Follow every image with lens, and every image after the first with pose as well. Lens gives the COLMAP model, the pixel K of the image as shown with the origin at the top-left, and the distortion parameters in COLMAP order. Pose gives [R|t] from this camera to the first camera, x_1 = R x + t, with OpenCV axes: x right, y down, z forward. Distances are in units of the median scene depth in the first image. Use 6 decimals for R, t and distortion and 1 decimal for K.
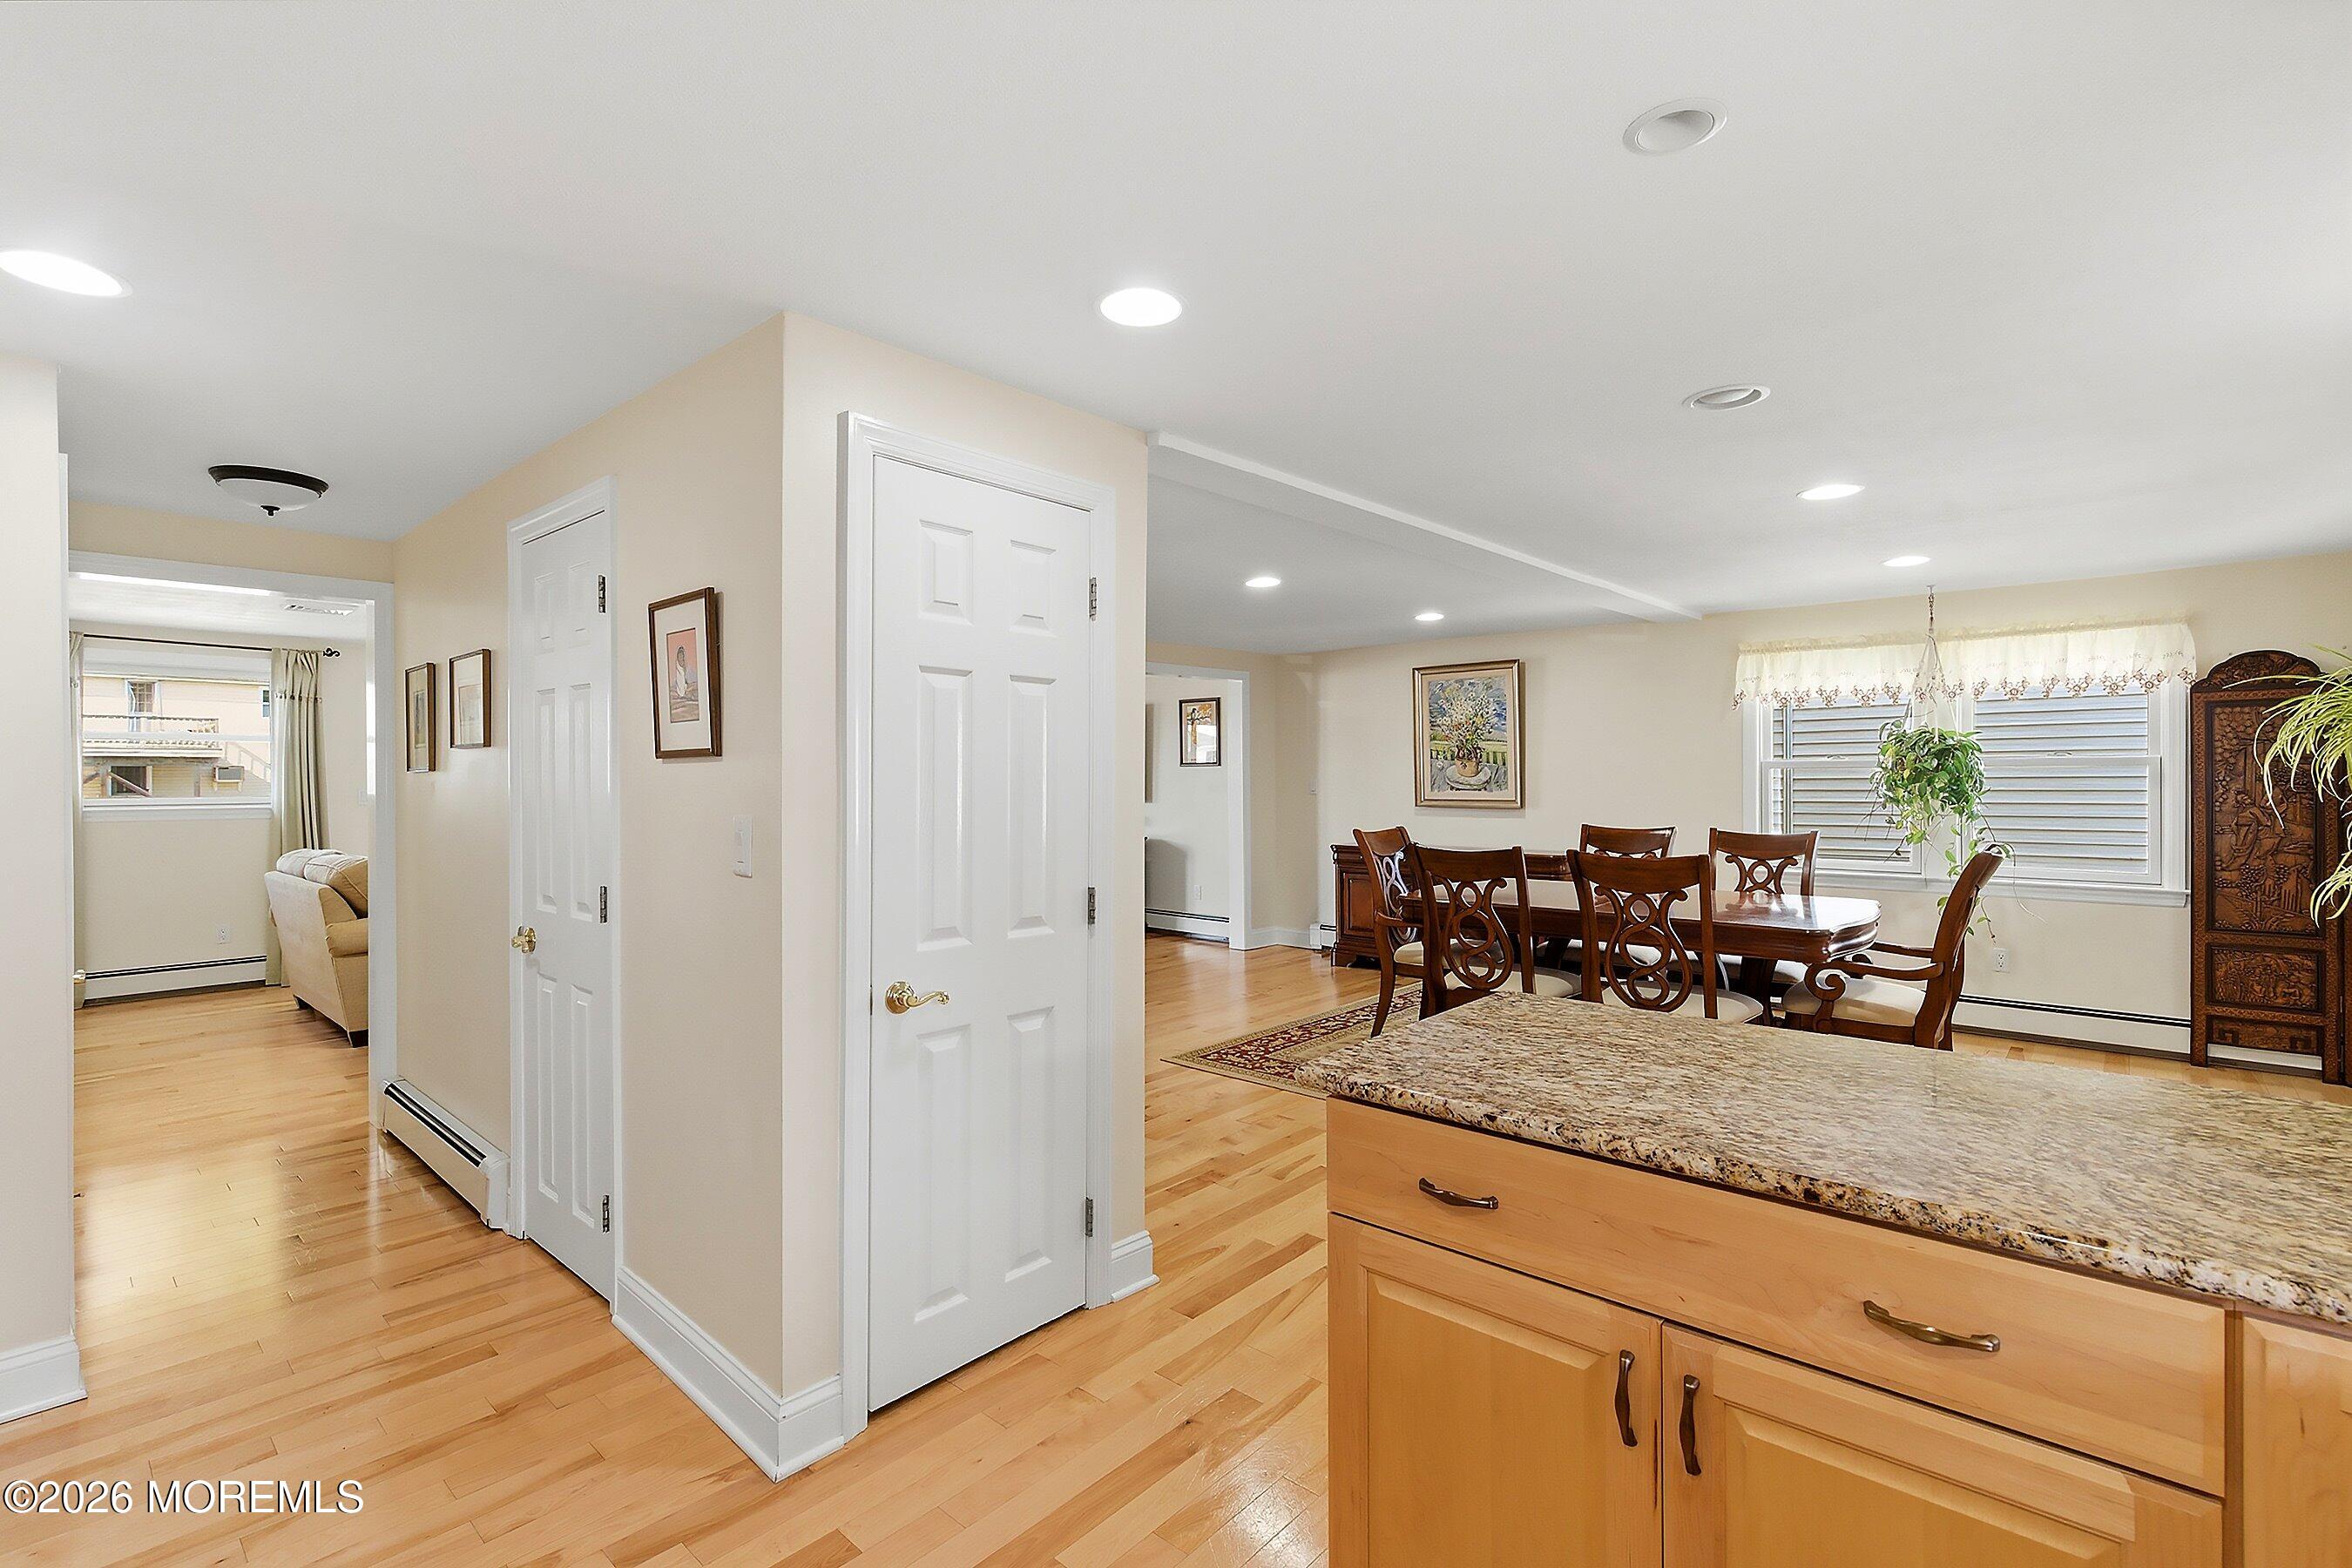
lens RADIAL K [[1064.4, 0, 1164.8], [0, 1064.4, 780.5], [0, 0, 1]] dist [0.001406, 0.000440]
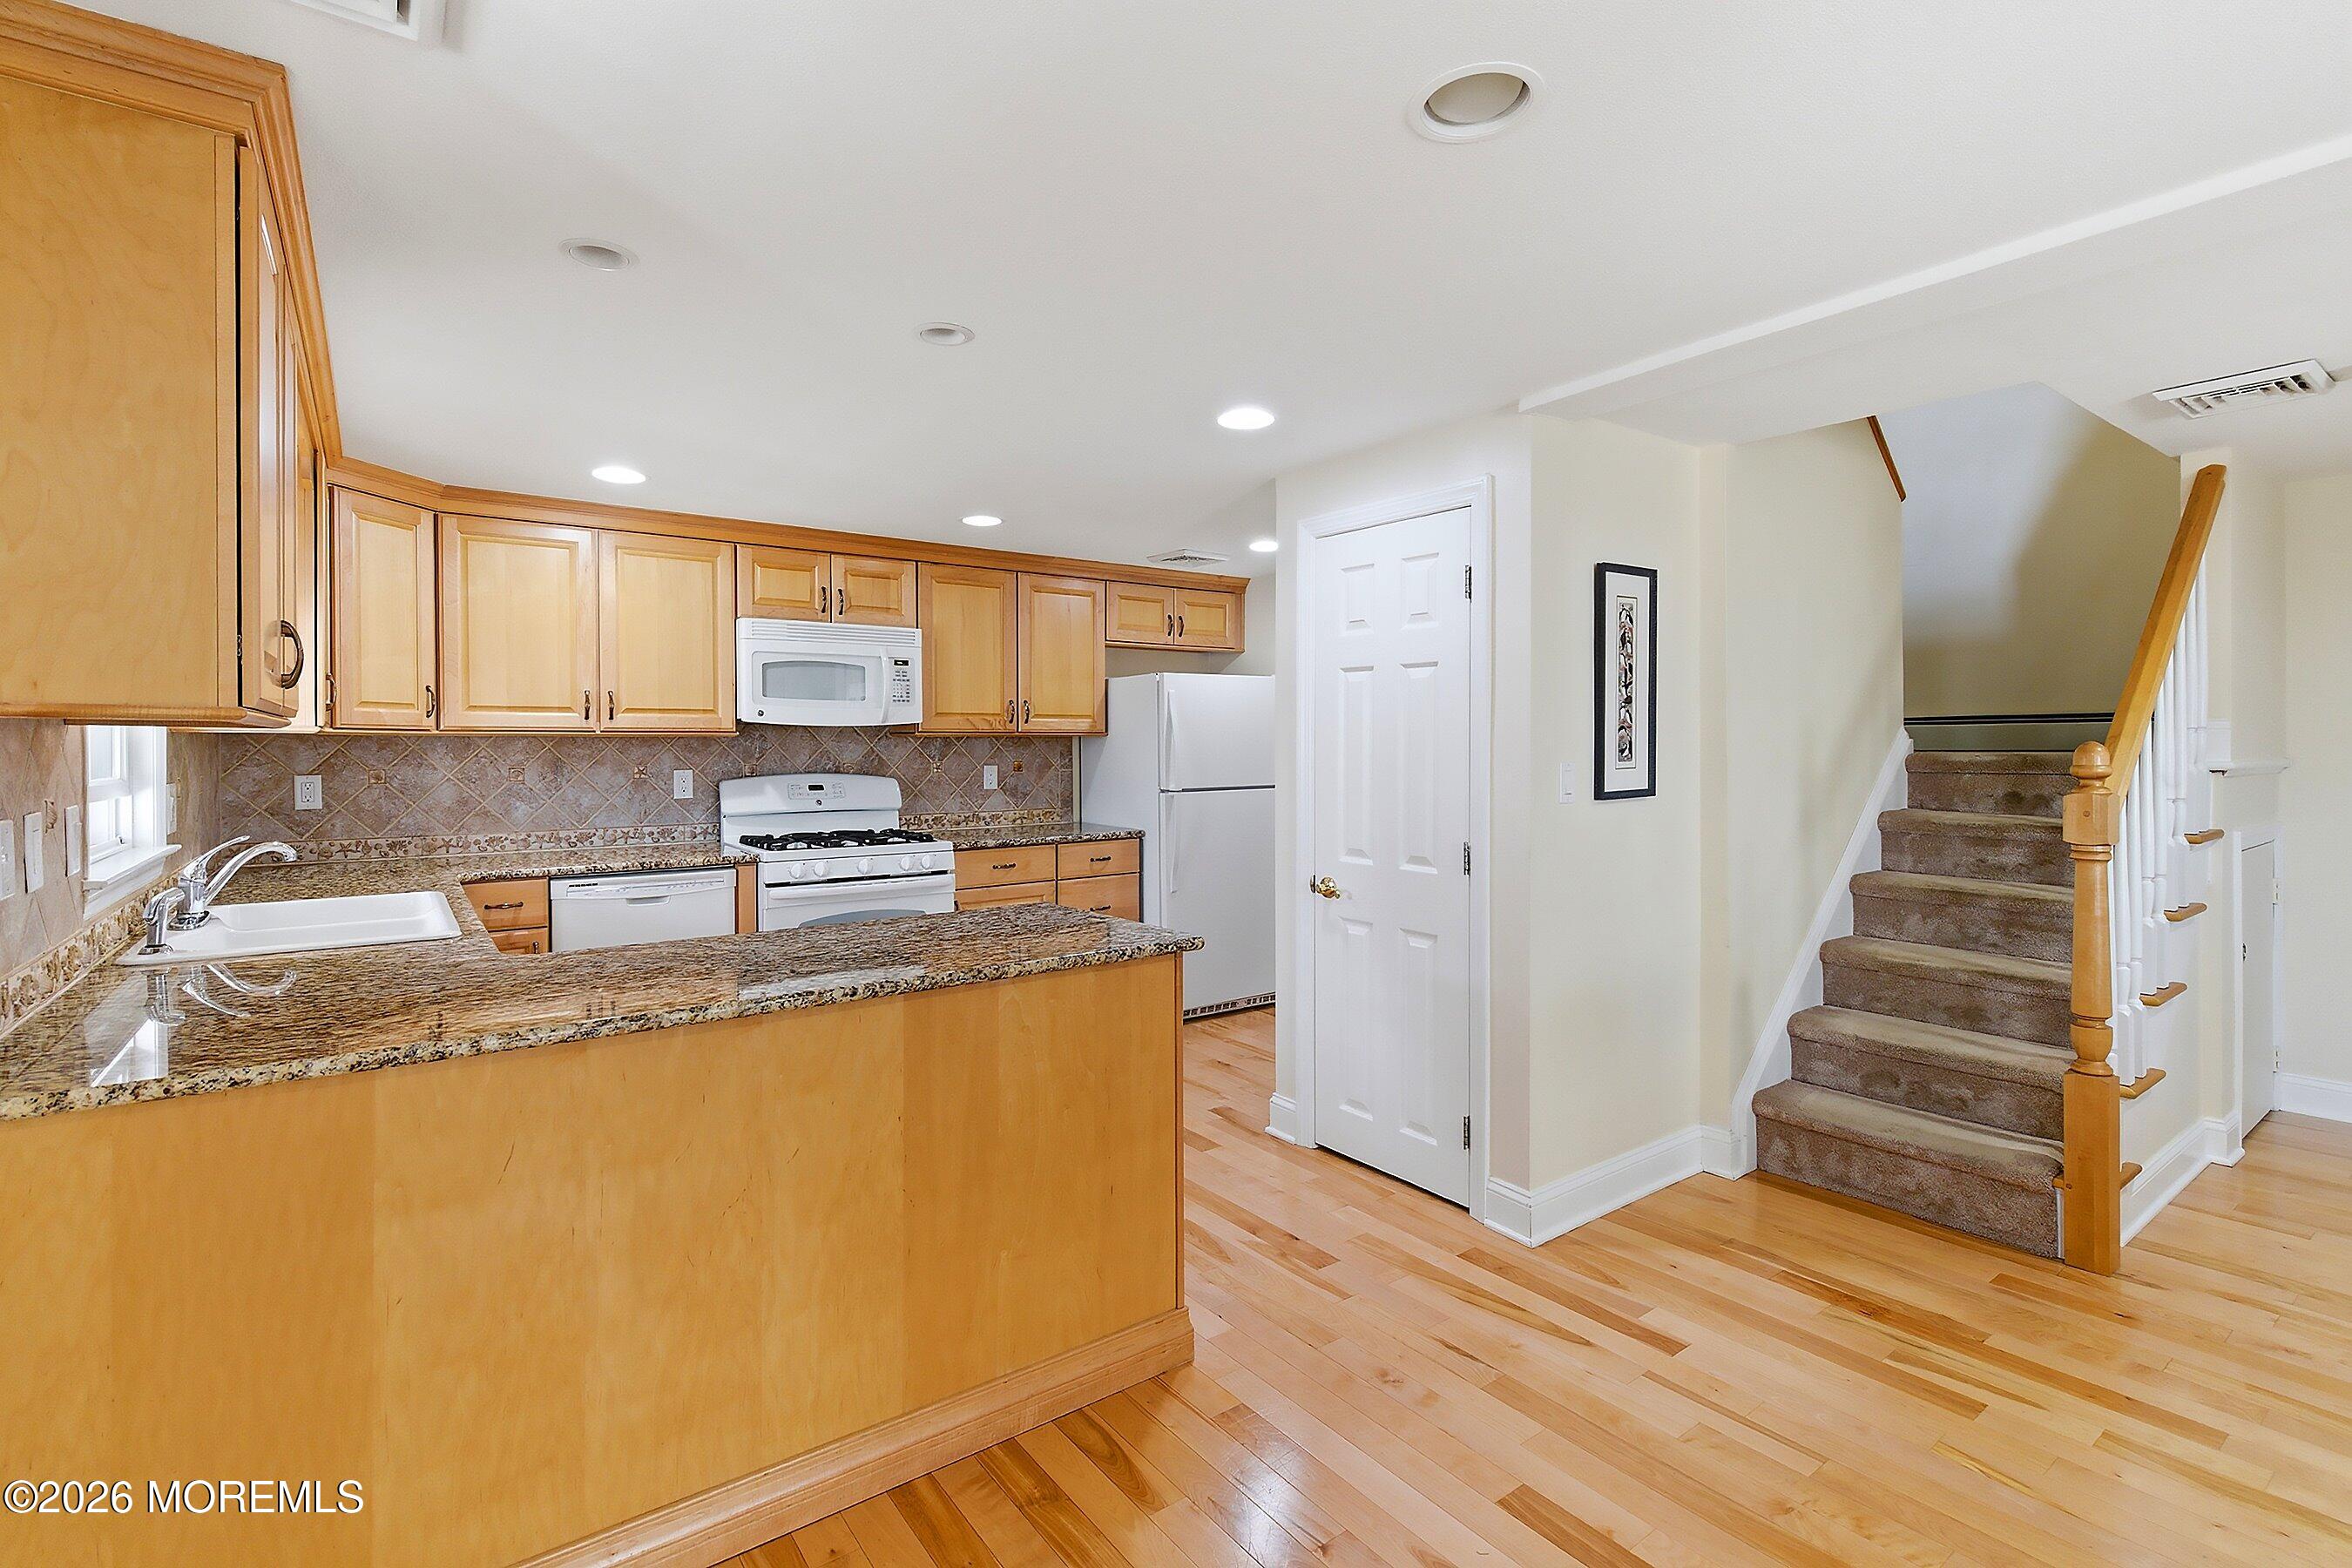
lens RADIAL K [[1064.4, 0, 1160.9], [0, 1064.4, 753.8], [0, 0, 1]] dist [0.001406, 0.000440]
pose [[-0.203624, 0.014176, -0.978947, 1.274334], [0.001454, 0.999898, 0.014177, -0.010214], [0.979048, 0.001463, -0.203624, 1.058918]]
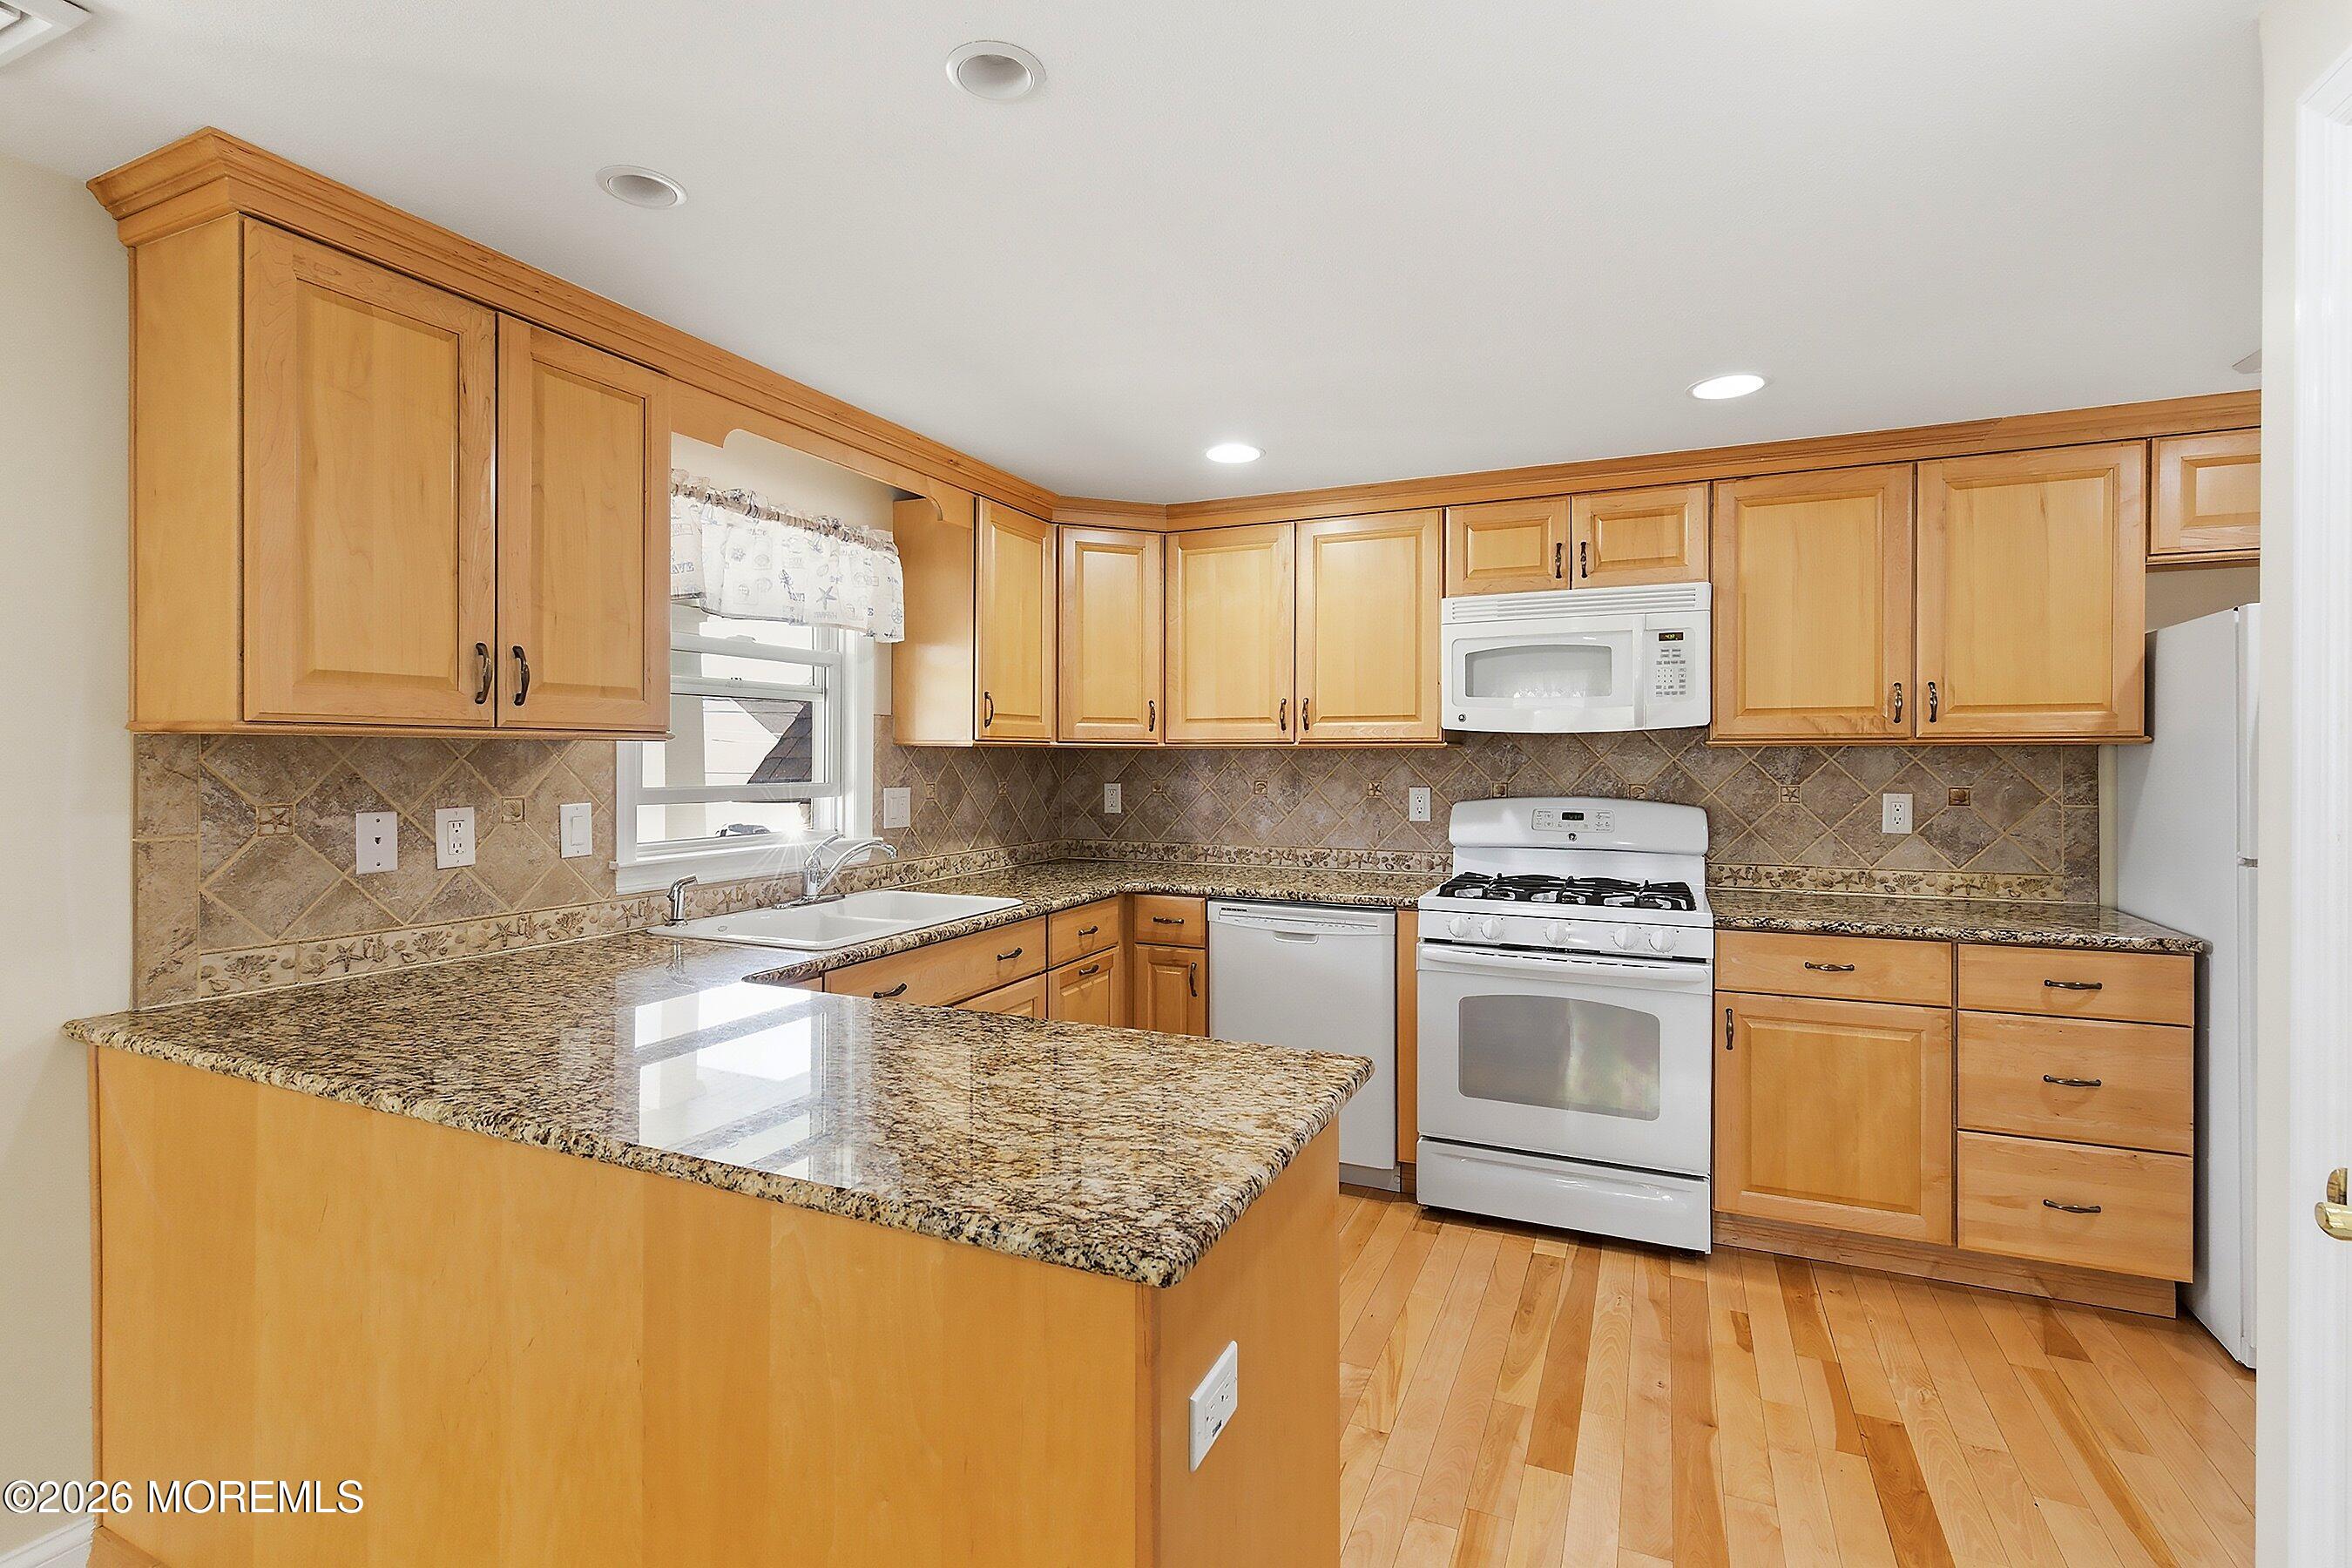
lens RADIAL K [[1064.4, 0, 1167.4], [0, 1064.4, 761.2], [0, 0, 1]] dist [0.001406, 0.000440]
pose [[-0.951781, 0.005062, -0.306738, 0.405194], [0.002995, 0.999970, 0.007211, -0.008168], [0.306765, 0.005945, -0.951767, 1.262457]]
